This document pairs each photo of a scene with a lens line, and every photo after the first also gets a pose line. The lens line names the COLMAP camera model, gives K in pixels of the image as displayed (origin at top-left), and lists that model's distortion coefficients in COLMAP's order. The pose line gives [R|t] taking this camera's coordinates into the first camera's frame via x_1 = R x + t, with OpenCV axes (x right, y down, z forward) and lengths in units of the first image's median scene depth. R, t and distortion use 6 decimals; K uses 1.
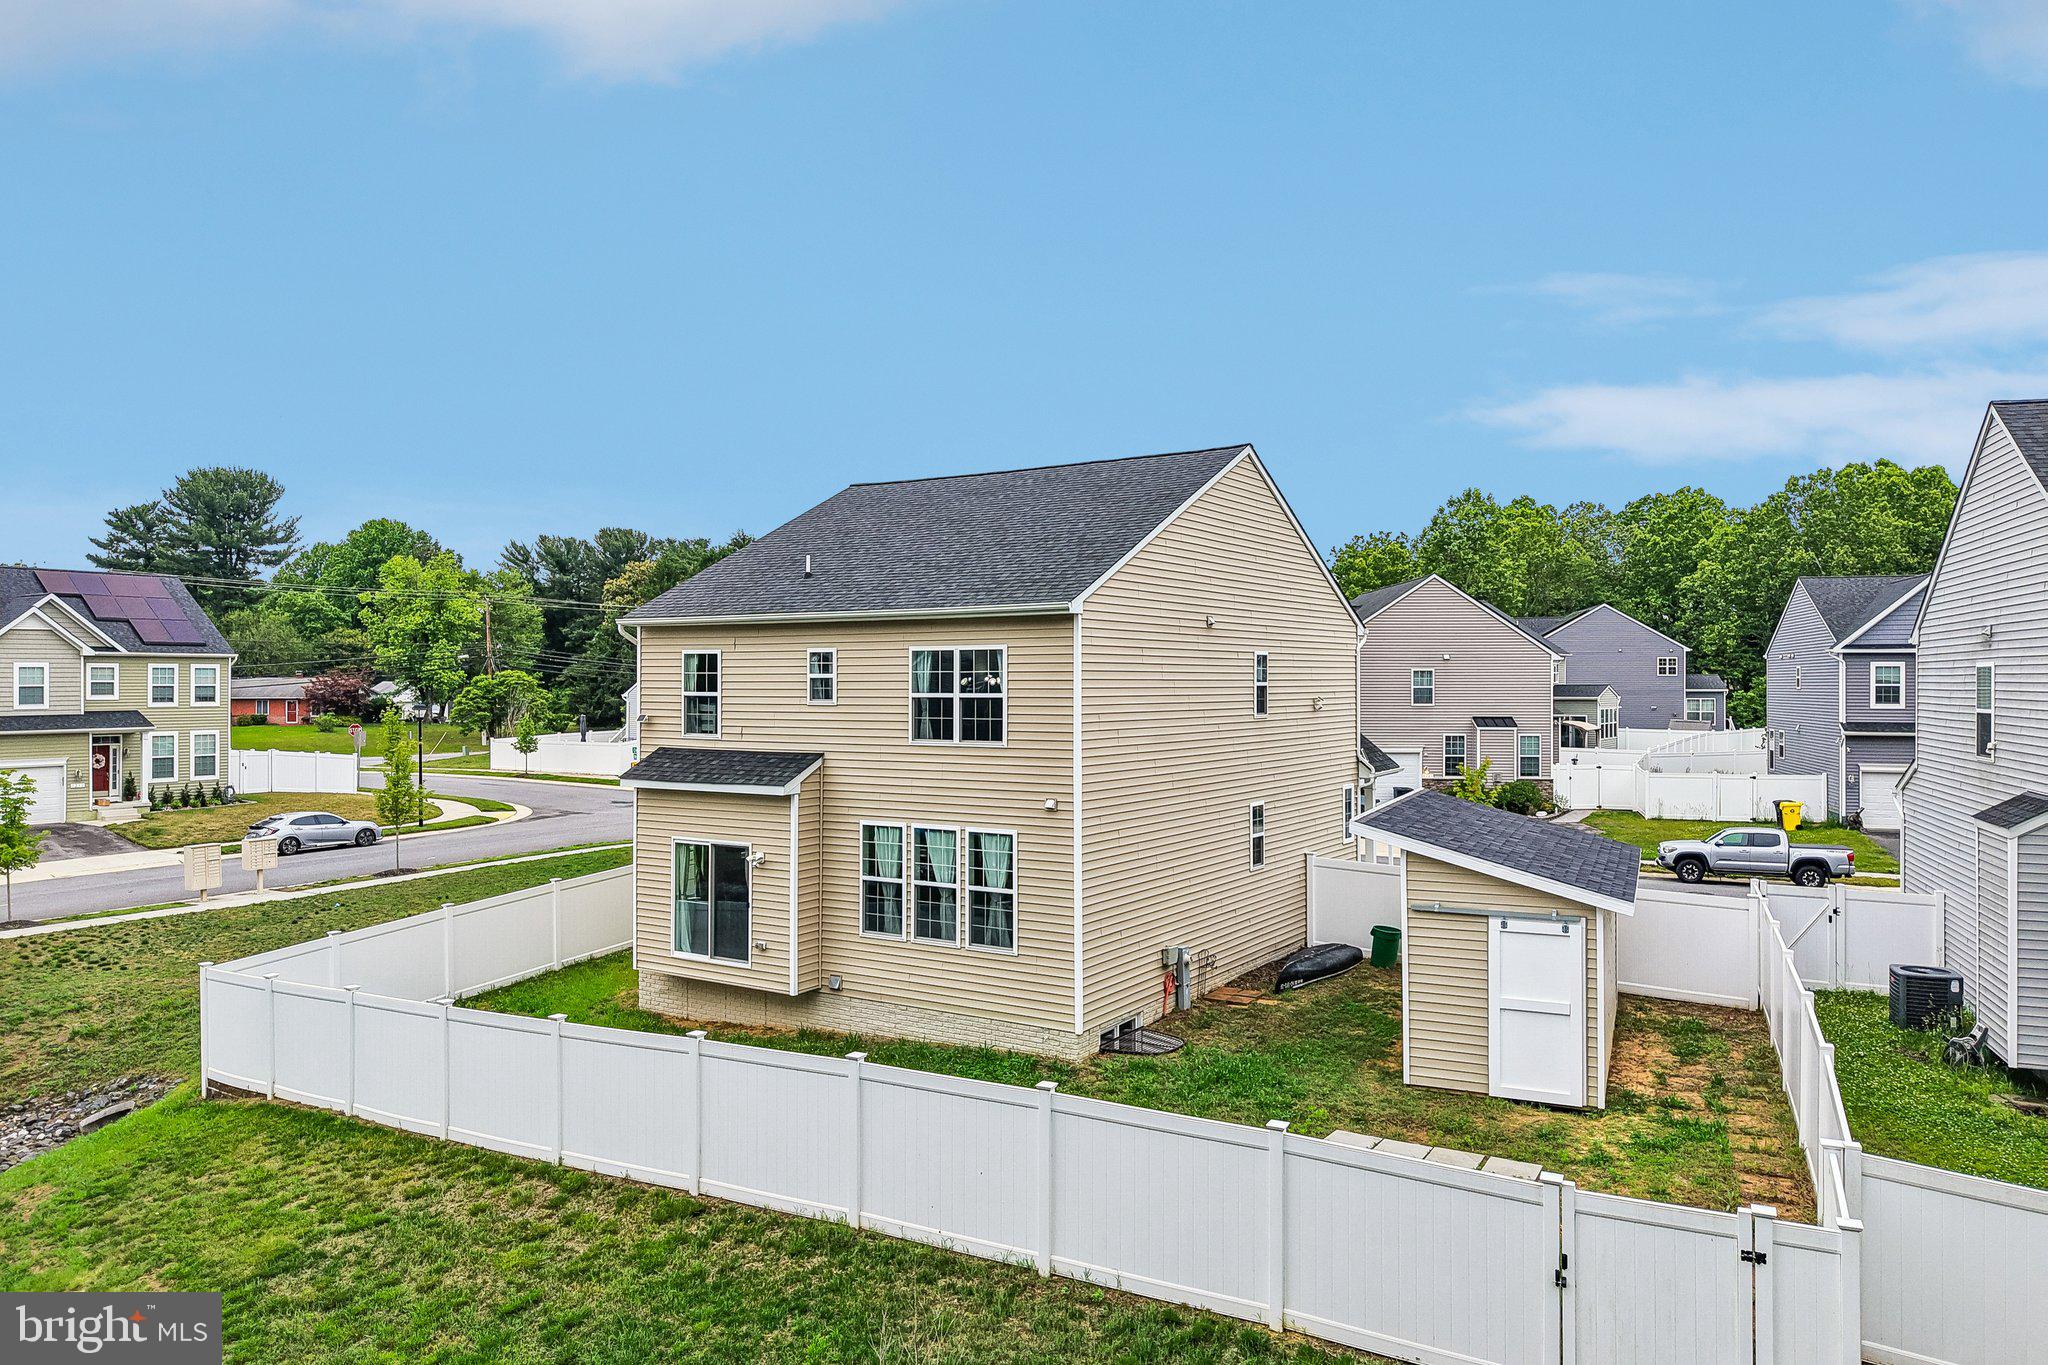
lens RADIAL K [[1364.1, 0, 1032.9], [0, 1364.1, 686.9], [0, 0, 1]] dist [-0.001343, -0.000515]
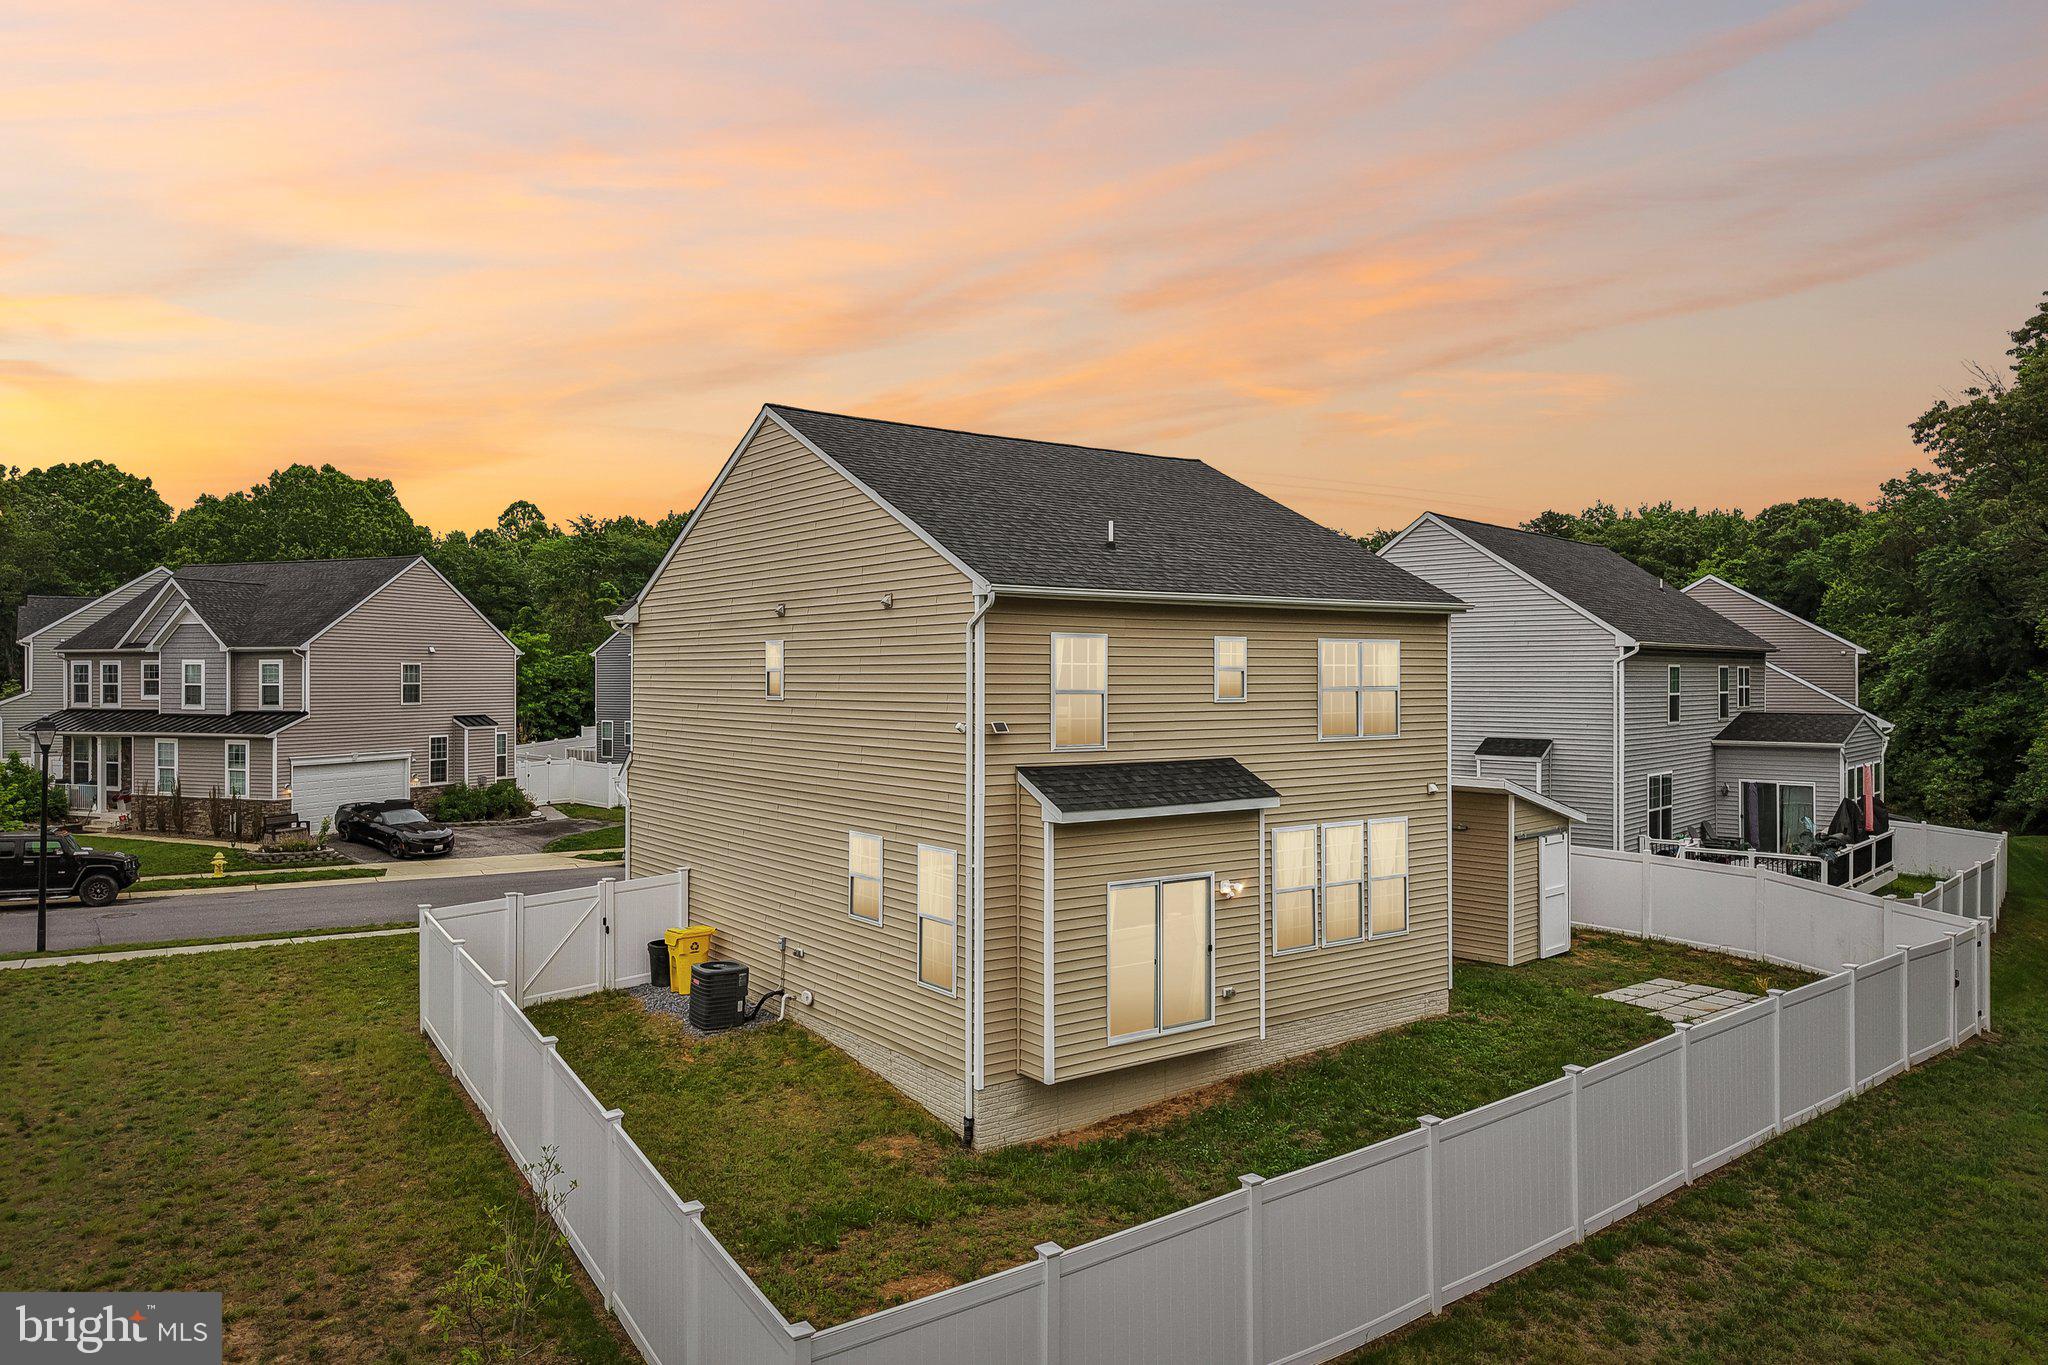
lens RADIAL K [[1354.3, 0, 1024.0], [0, 1354.3, 682.5], [0, 0, 1]] dist [0.006463, 0.001317]
pose [[0.348600, -0.001360, 0.937271, -0.411520], [0.002460, 0.999997, 0.000535, -0.000144], [-0.937268, 0.002119, 0.348602, 0.335129]]
